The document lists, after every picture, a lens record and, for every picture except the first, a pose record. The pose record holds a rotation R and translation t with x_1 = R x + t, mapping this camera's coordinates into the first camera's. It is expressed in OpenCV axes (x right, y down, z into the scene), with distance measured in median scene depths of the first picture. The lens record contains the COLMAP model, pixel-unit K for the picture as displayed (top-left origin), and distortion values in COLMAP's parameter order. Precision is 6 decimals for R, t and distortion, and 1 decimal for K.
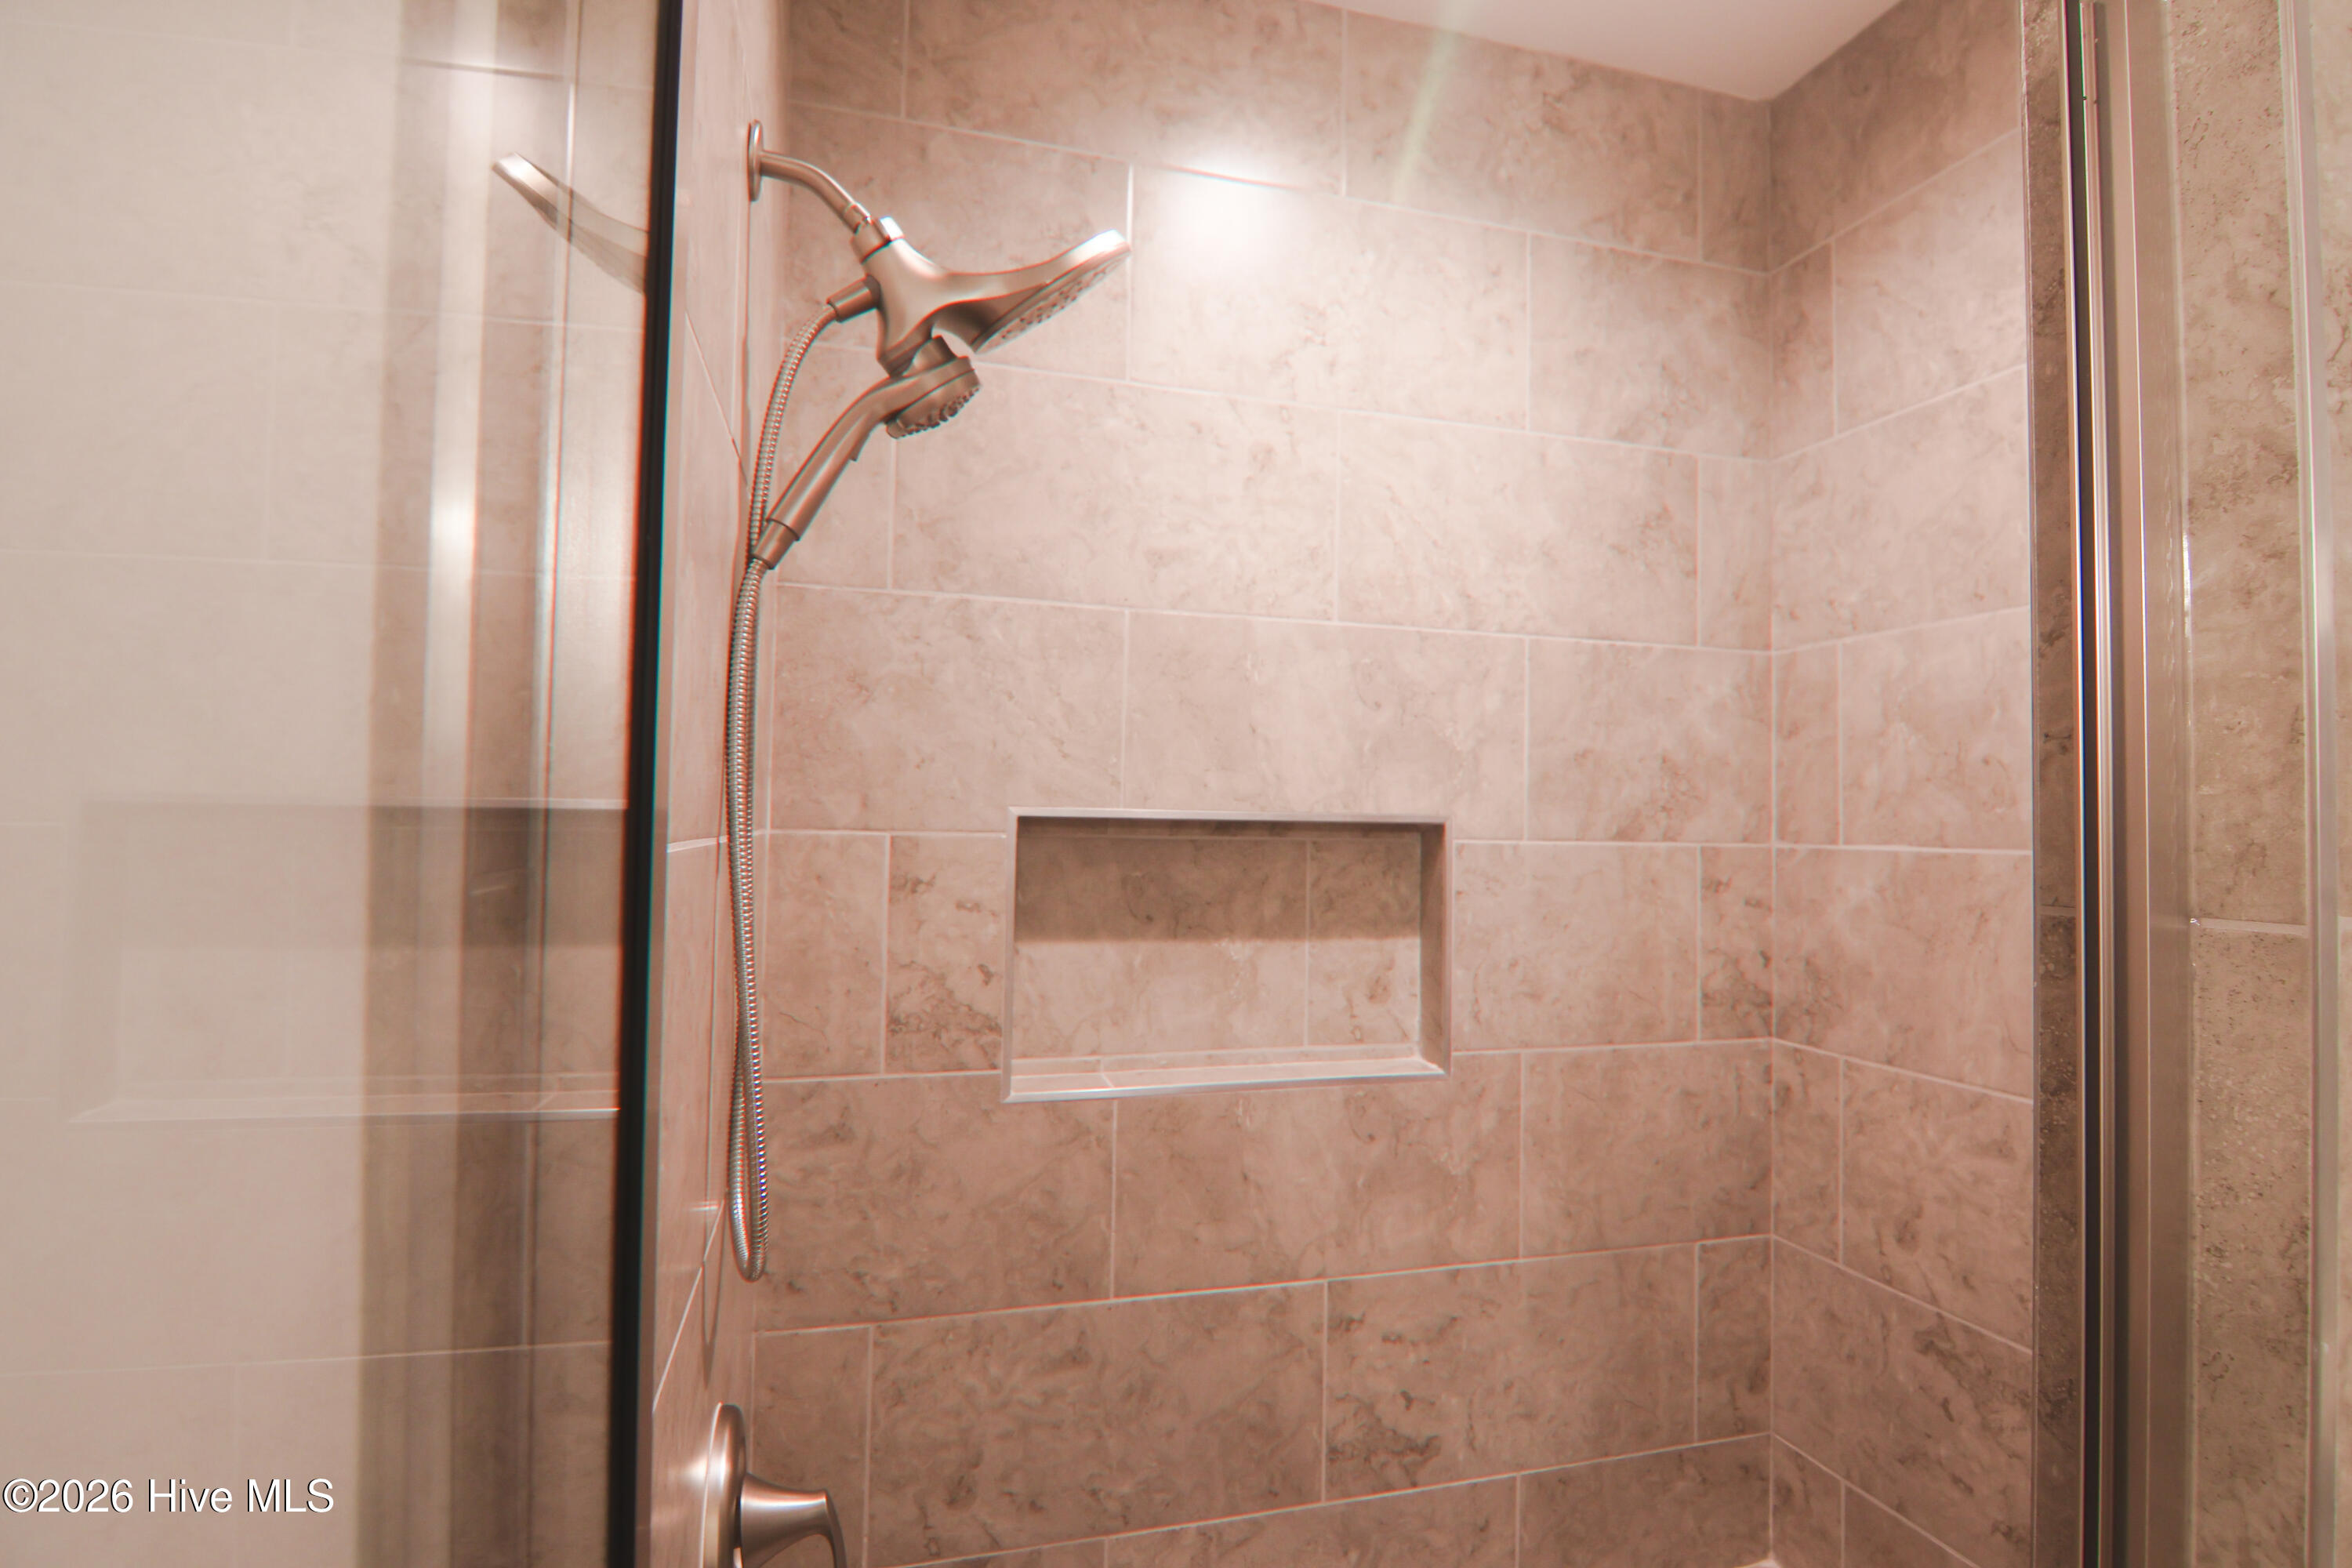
lens RADIAL K [[1201.2, 0, 1210.7], [0, 1201.2, 785.1], [0, 0, 1]] dist [0.003921, -0.022398]
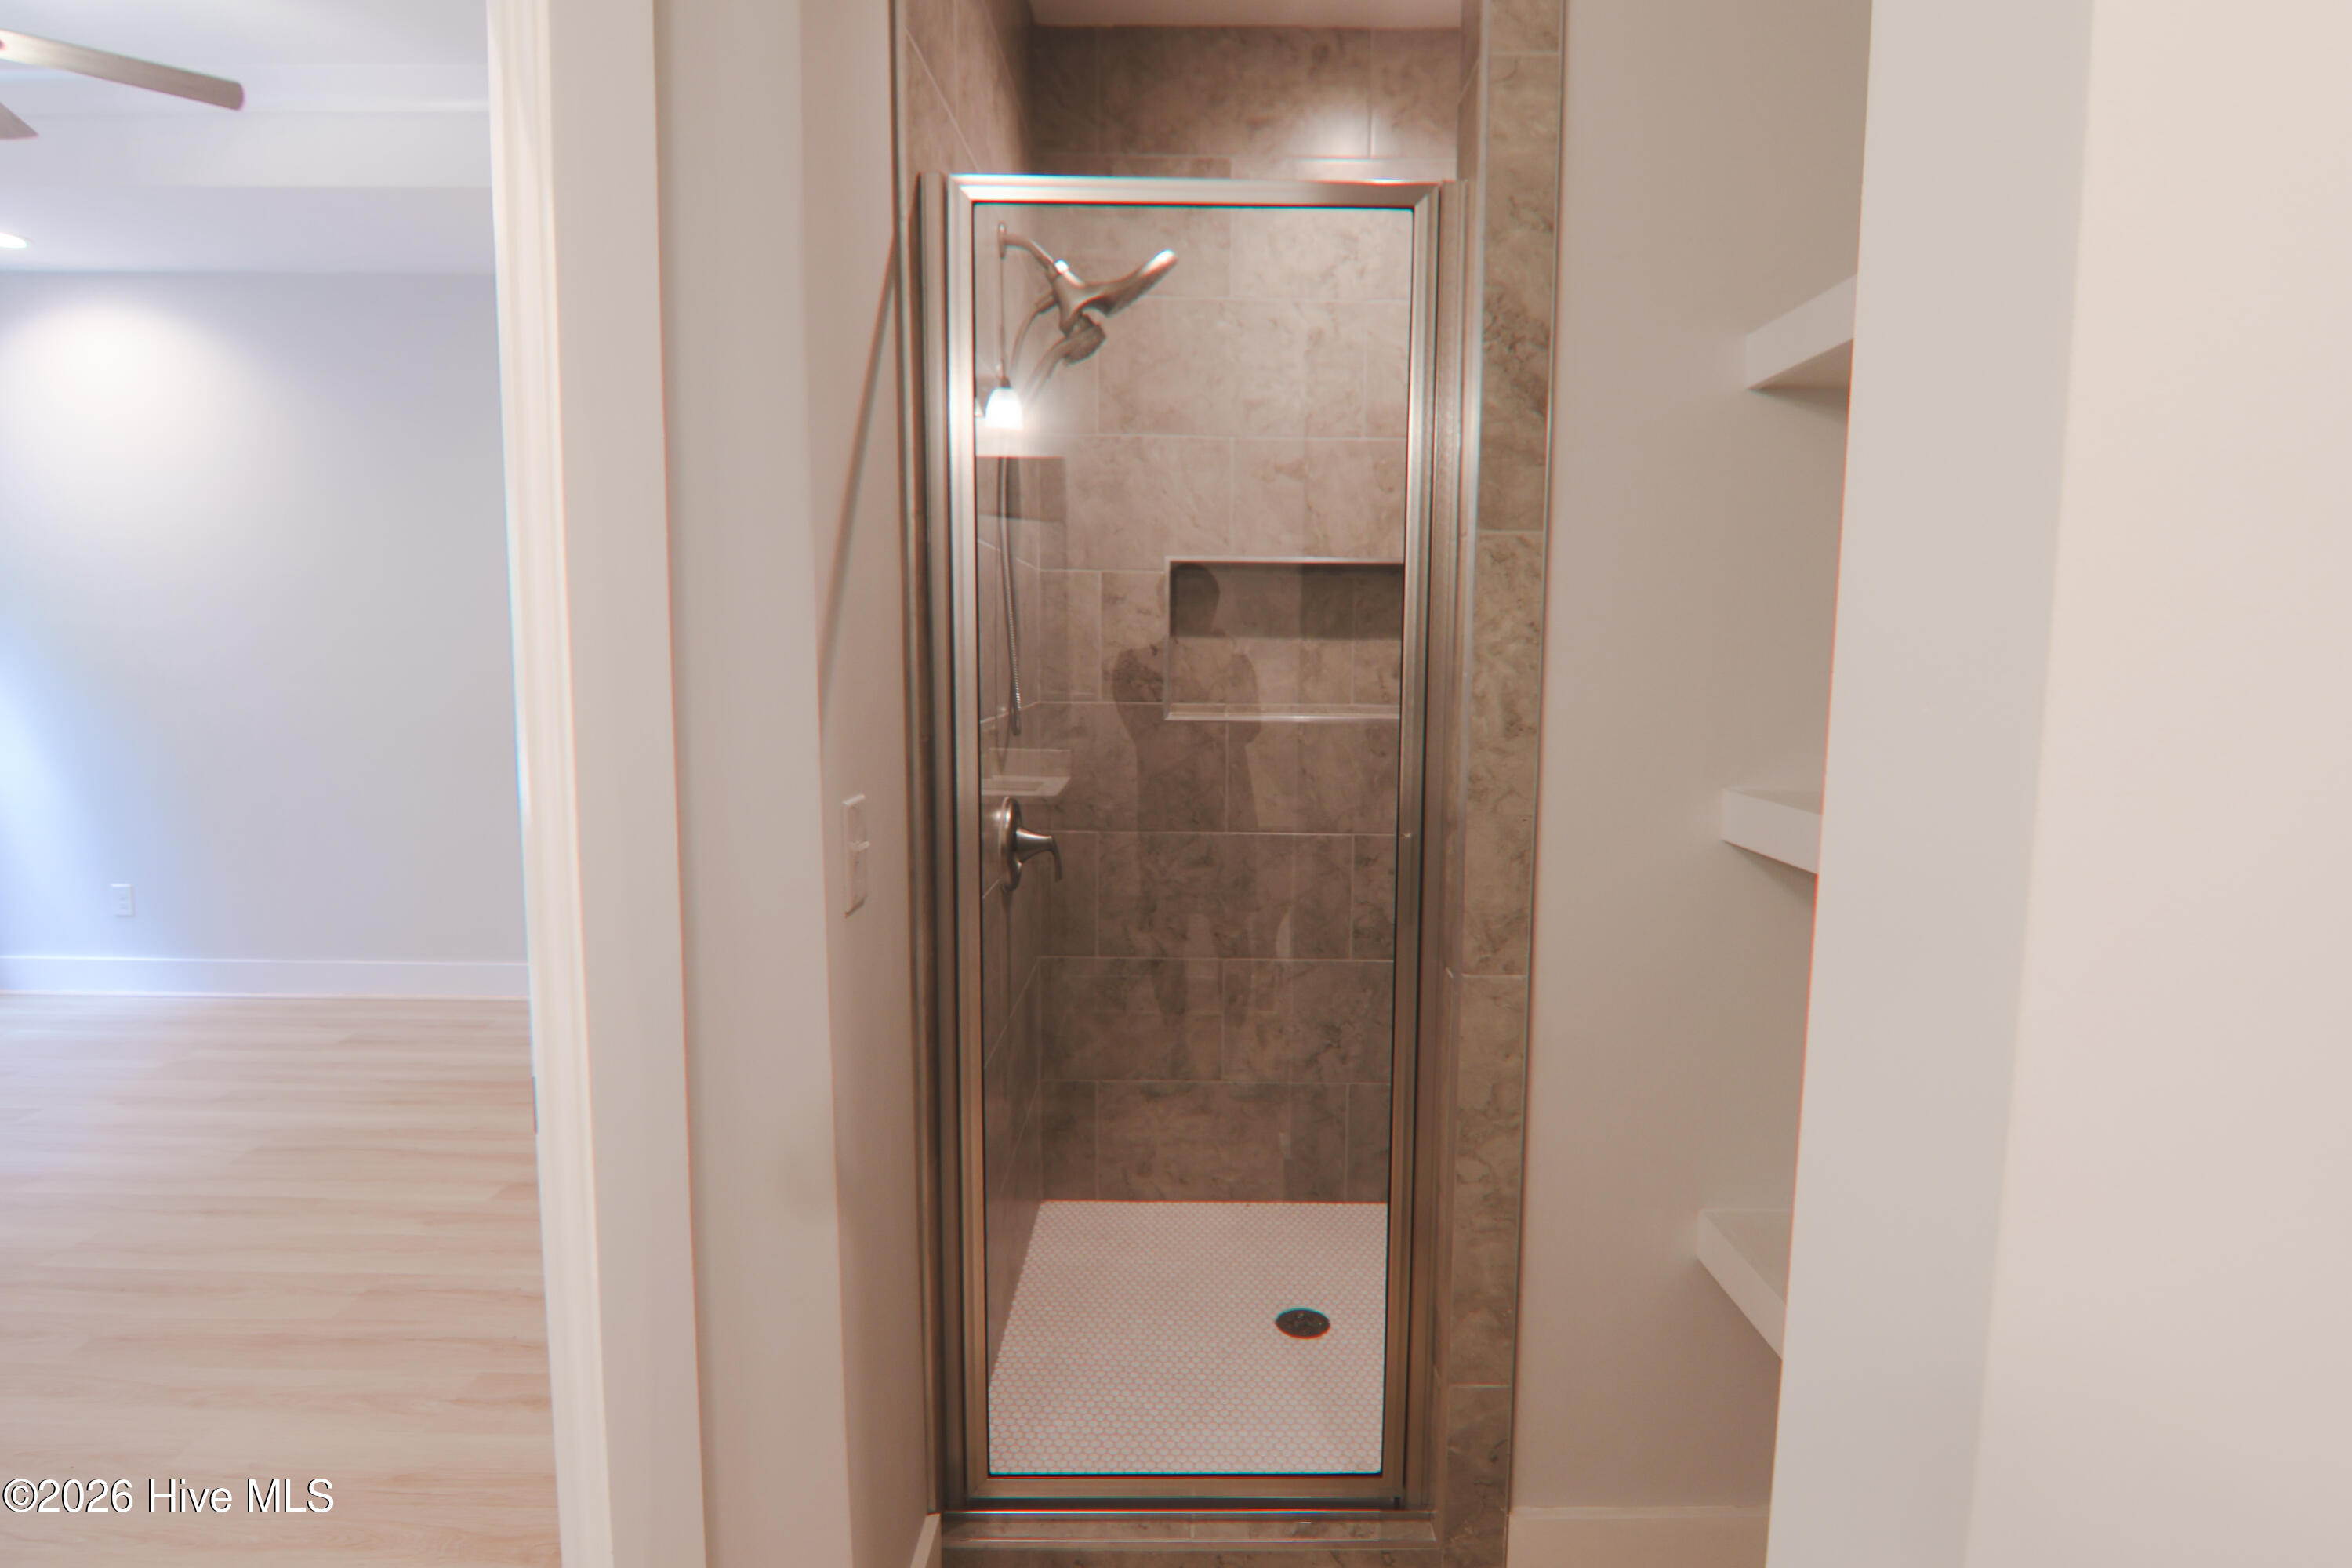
lens RADIAL K [[1201.2, 0, 1210.7], [0, 1201.2, 785.1], [0, 0, 1]] dist [0.003921, -0.022398]
pose [[0.960306, 0.025883, -0.277745, 0.396927], [0.014183, 0.989867, 0.141285, 0.103034], [0.278588, -0.139616, 0.950209, -0.715844]]
